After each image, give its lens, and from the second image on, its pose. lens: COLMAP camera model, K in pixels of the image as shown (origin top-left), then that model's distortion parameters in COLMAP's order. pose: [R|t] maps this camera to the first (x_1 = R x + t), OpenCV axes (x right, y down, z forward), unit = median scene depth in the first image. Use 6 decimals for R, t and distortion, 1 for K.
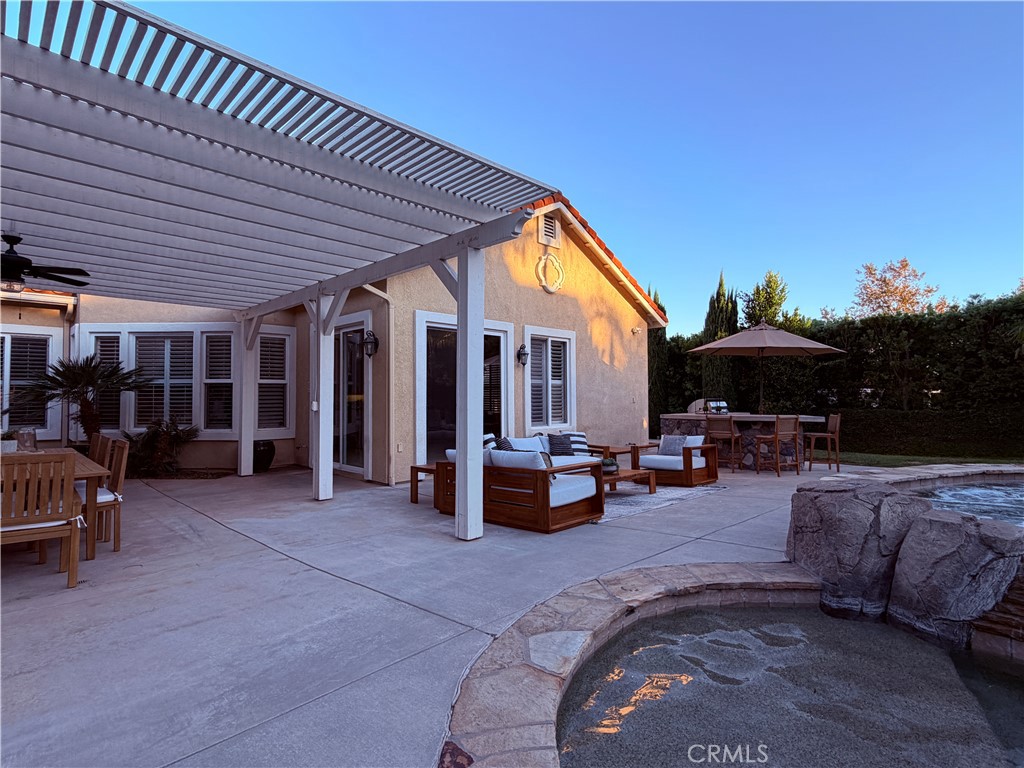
lens RADIAL K [[522.7, 0, 512.0], [0, 522.7, 384.0], [0, 0, 1]] dist [0.000932, 0.000604]
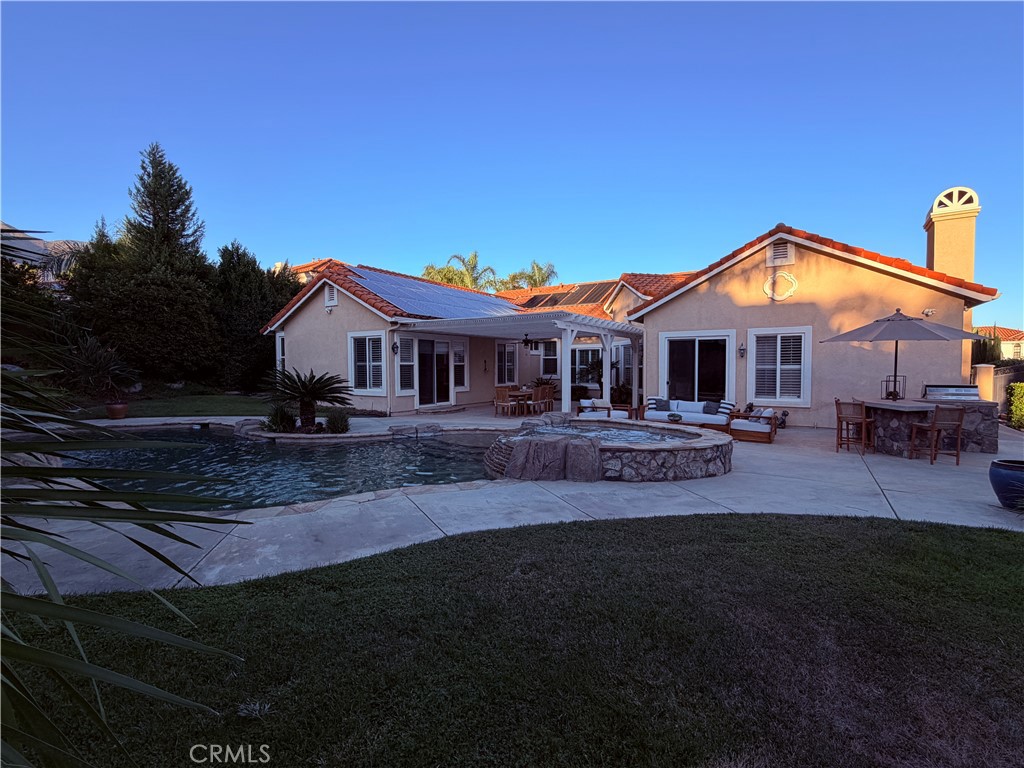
lens RADIAL K [[473.4, 0, 512.0], [0, 473.4, 384.0], [0, 0, 1]] dist [0.016575, -0.000017]
pose [[0.231755, 0.039453, -0.971974, 1.116817], [0.027733, 0.998503, 0.047142, -0.037129], [0.972379, -0.037881, 0.230314, 0.033281]]
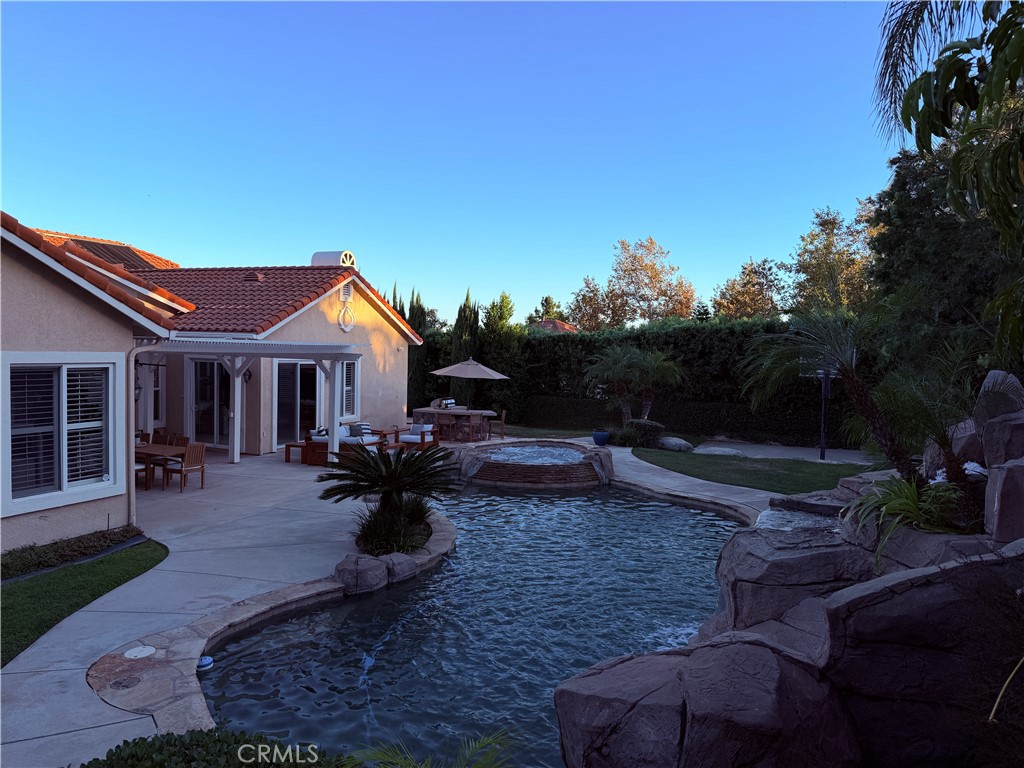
lens RADIAL K [[713.2, 0, 510.6], [0, 713.2, 388.6], [0, 0, 1]] dist [0.116847, -0.153281]
pose [[0.926910, 0.007348, 0.375211, -0.273167], [-0.040580, 0.995908, 0.080744, -0.198238], [-0.373083, -0.090068, 0.923416, -1.174463]]
